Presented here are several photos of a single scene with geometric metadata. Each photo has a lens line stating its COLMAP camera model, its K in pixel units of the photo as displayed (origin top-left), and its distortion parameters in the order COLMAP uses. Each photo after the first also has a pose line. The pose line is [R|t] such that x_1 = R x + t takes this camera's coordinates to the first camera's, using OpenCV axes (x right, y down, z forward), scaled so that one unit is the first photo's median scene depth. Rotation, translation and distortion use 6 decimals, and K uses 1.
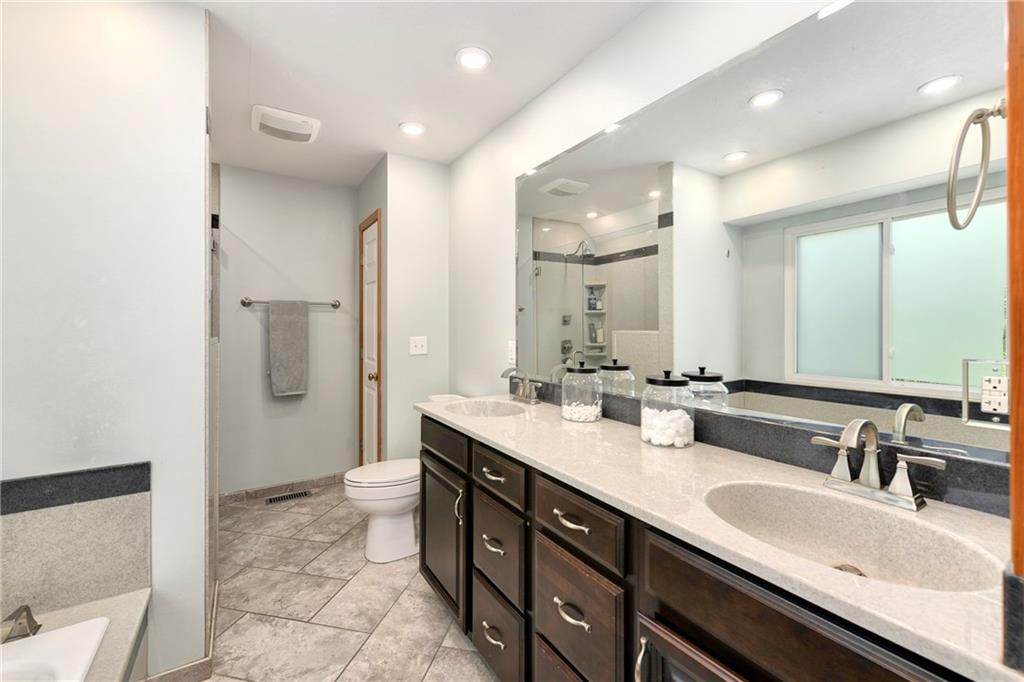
lens RADIAL K [[414.2, 0, 514.0], [0, 414.2, 330.0], [0, 0, 1]] dist [0.000043, -0.000366]
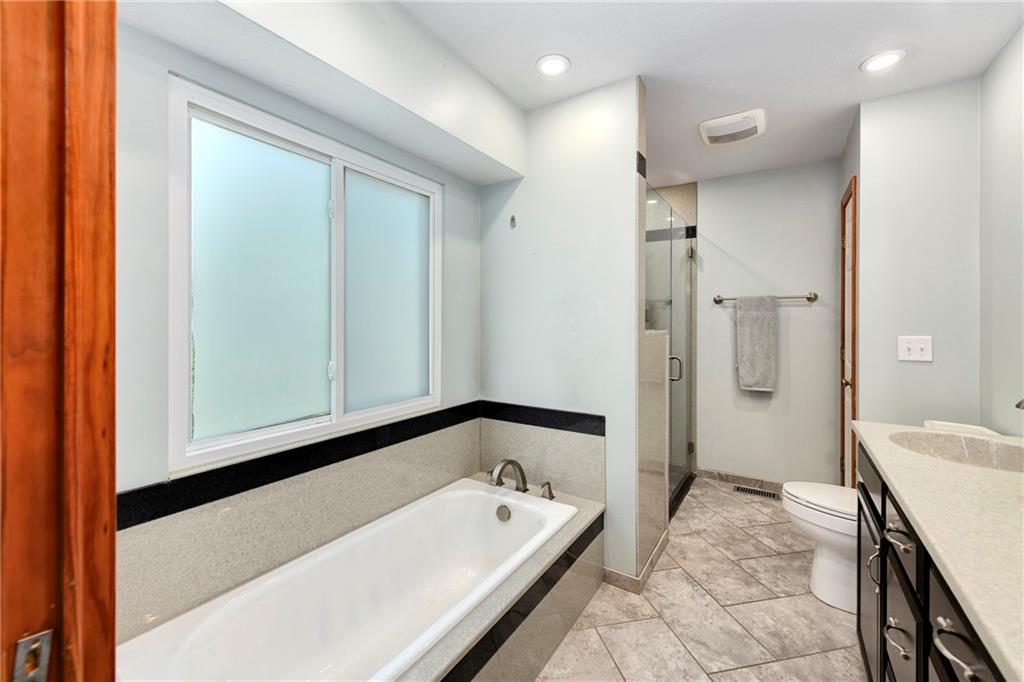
lens RADIAL K [[414.2, 0, 514.0], [0, 414.2, 330.0], [0, 0, 1]] dist [0.000043, -0.000366]
pose [[0.409742, 0.017054, -0.912042, 0.176659], [-0.007664, 0.999854, 0.015253, -0.000505], [0.912169, 0.000740, 0.409813, 0.075773]]
